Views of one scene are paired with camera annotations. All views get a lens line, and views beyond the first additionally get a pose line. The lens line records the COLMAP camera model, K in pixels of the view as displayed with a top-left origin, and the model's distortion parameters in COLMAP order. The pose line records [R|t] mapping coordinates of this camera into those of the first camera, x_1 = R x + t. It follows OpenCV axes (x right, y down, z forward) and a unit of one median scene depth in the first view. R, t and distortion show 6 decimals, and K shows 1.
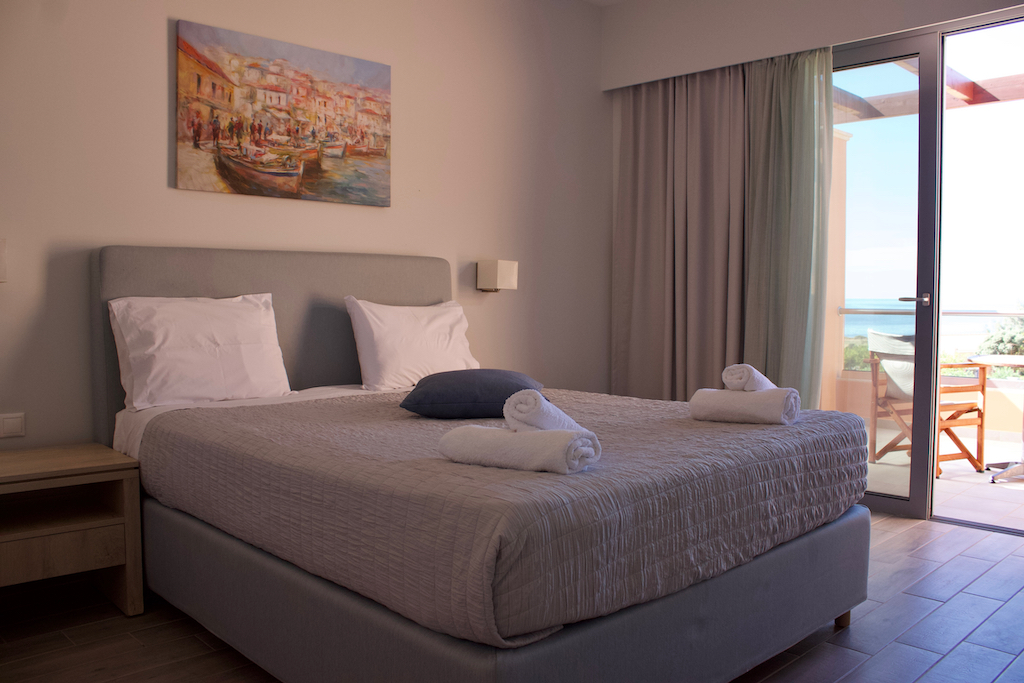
lens RADIAL K [[844.4, 0, 512.0], [0, 844.4, 341.5], [0, 0, 1]] dist [-0.181609, 0.171981]
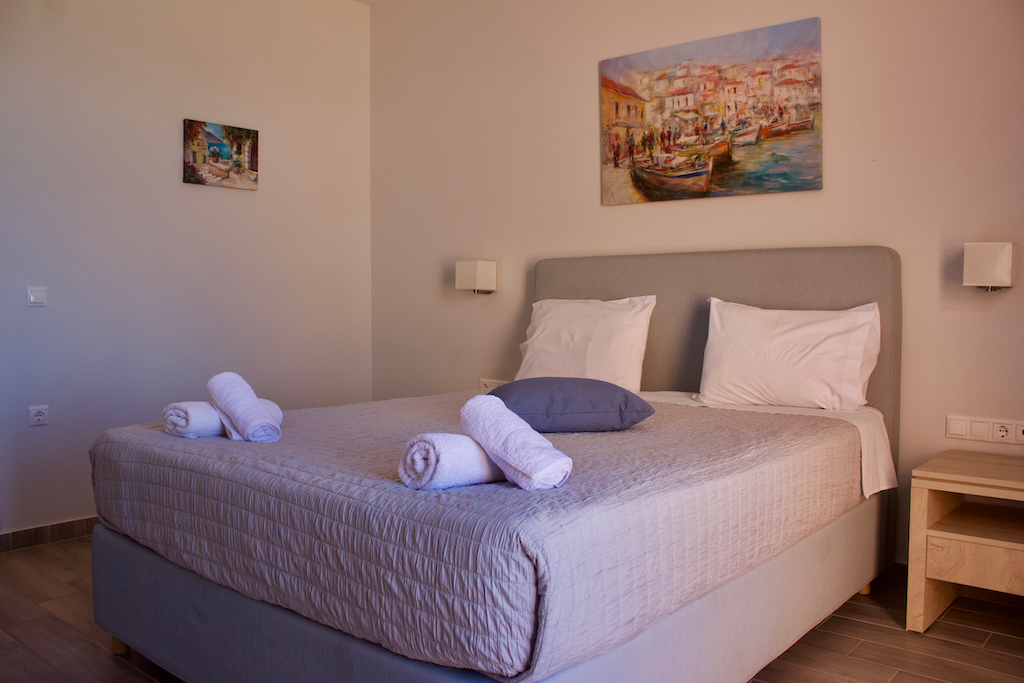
lens RADIAL K [[844.4, 0, 512.0], [0, 844.4, 341.5], [0, 0, 1]] dist [-0.181609, 0.171981]
pose [[0.102143, 0.049738, -0.993526, 0.701541], [-0.040533, 0.998128, 0.045801, -0.039389], [0.993944, 0.035593, 0.103968, 0.687282]]
